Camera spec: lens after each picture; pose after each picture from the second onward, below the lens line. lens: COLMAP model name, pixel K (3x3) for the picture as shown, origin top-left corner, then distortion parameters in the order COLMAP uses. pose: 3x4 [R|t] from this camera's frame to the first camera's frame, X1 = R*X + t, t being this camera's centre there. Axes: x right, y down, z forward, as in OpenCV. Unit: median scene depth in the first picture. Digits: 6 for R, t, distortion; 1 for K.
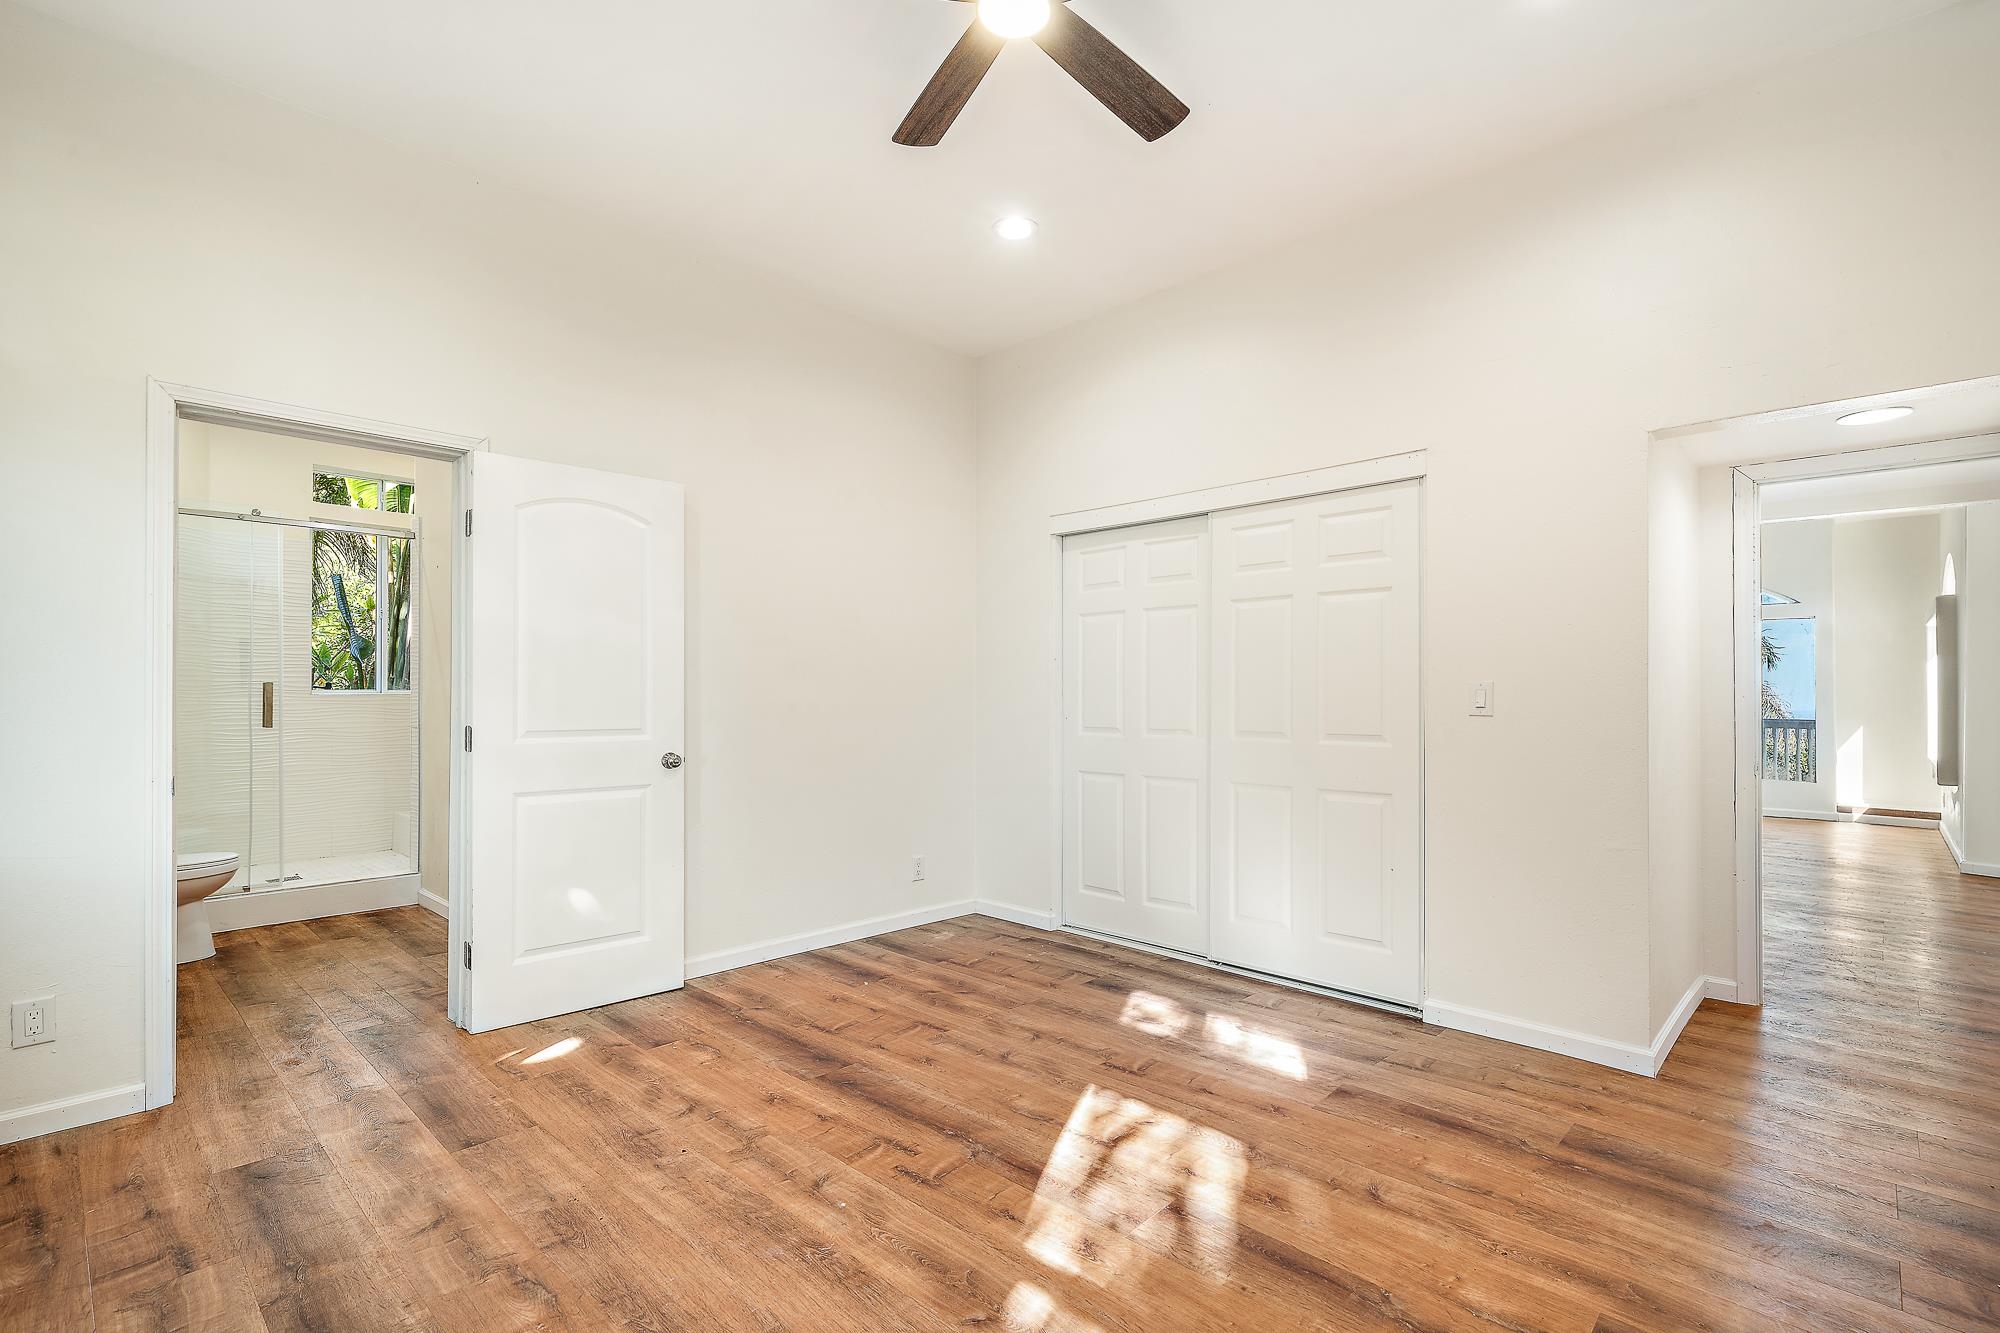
lens RADIAL K [[961.2, 0, 1005.4], [0, 961.2, 694.9], [0, 0, 1]] dist [-0.003829, 0.001179]
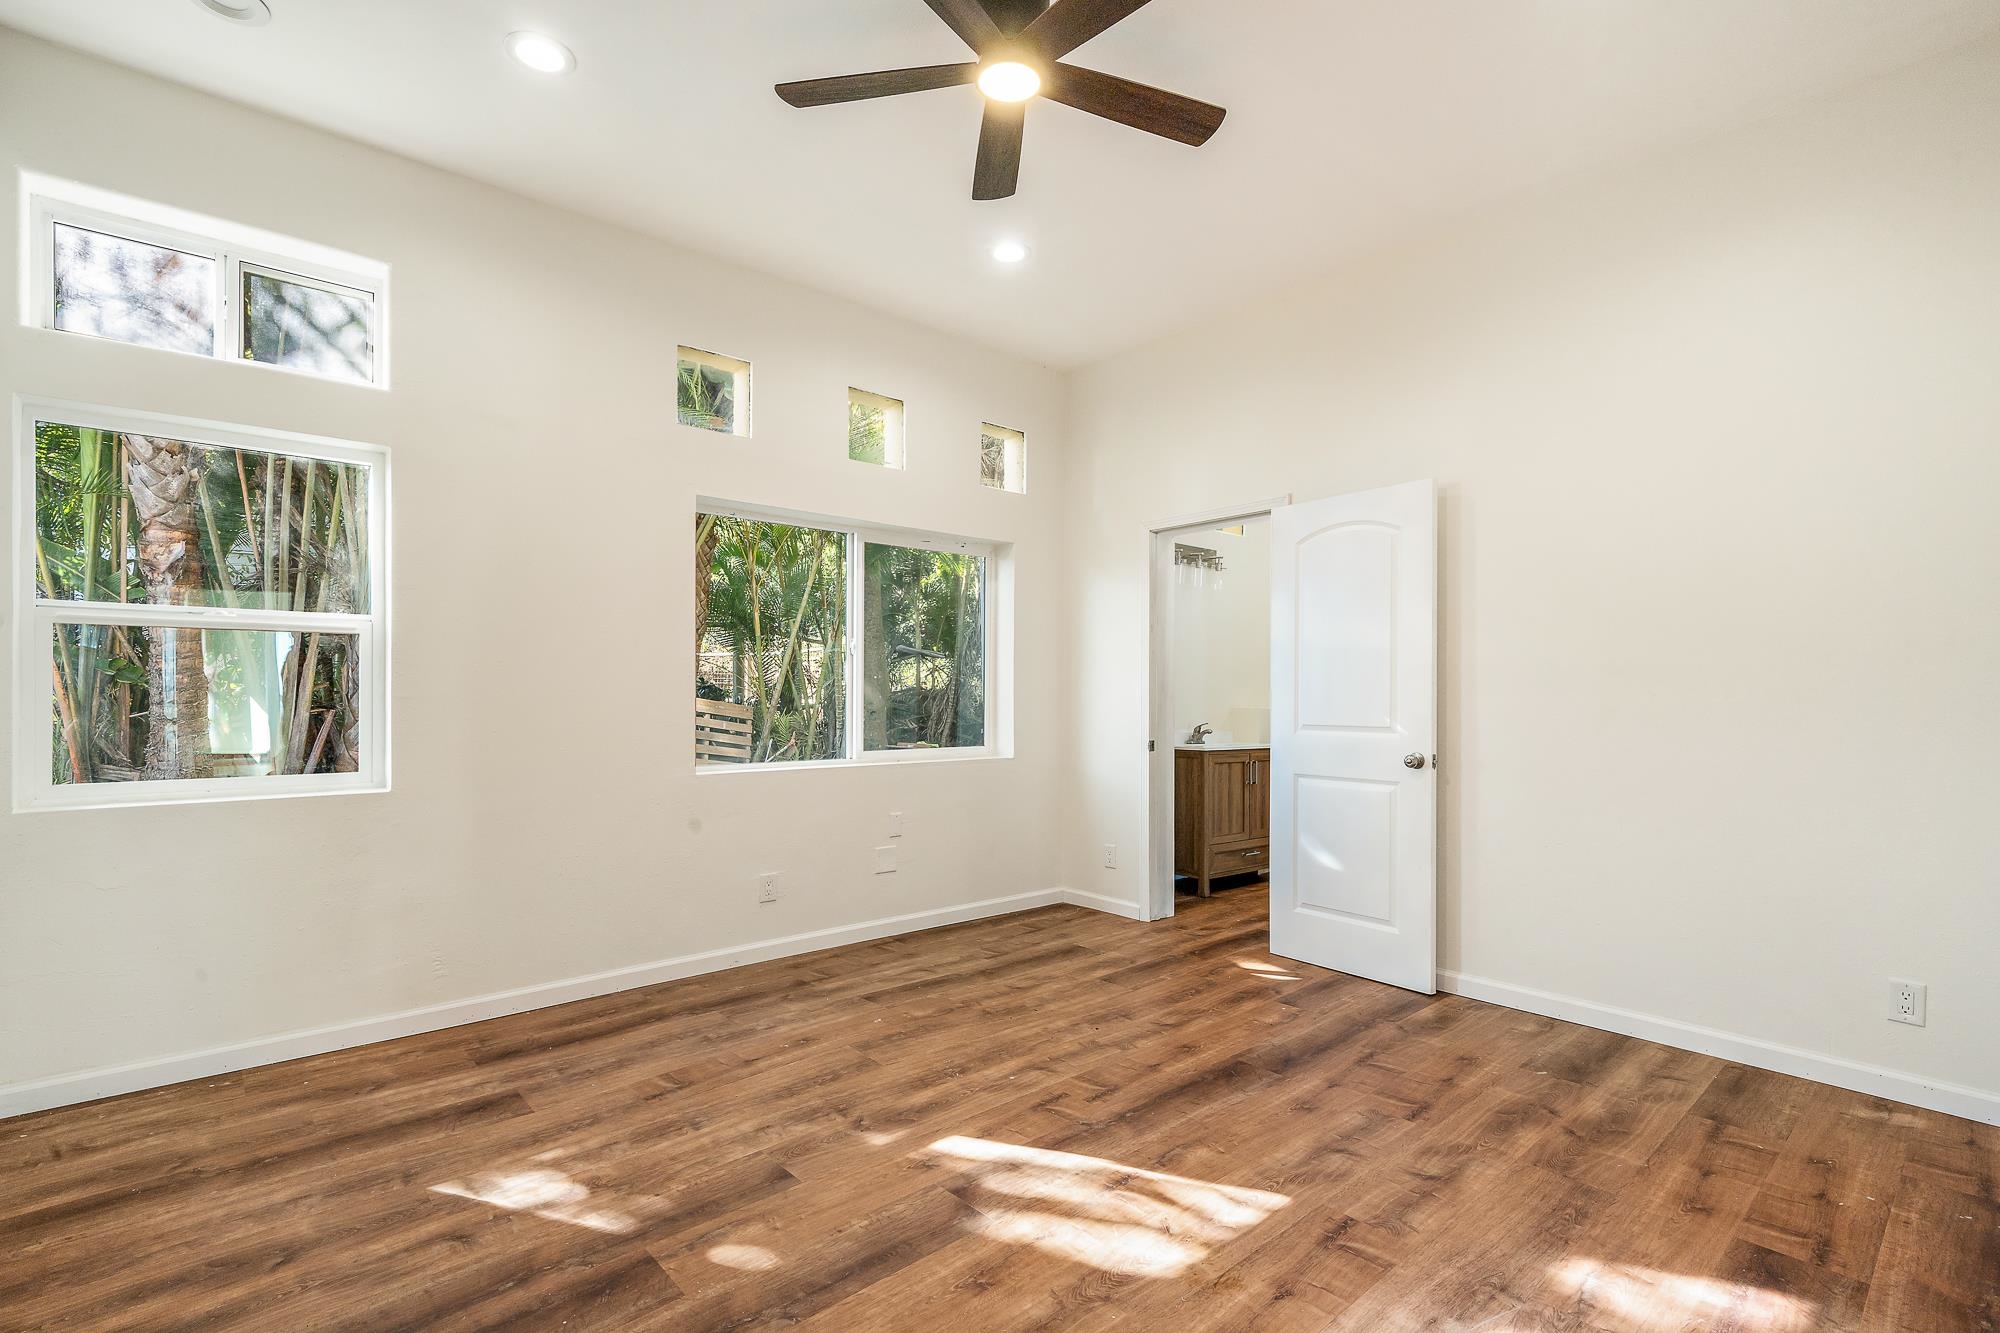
lens RADIAL K [[961.2, 0, 1005.4], [0, 961.2, 694.9], [0, 0, 1]] dist [-0.003829, 0.001179]
pose [[-0.127454, -0.000417, -0.991844, 0.785703], [-0.002889, 0.999996, -0.000049, -0.000323], [0.991840, 0.002859, -0.127454, 0.788045]]
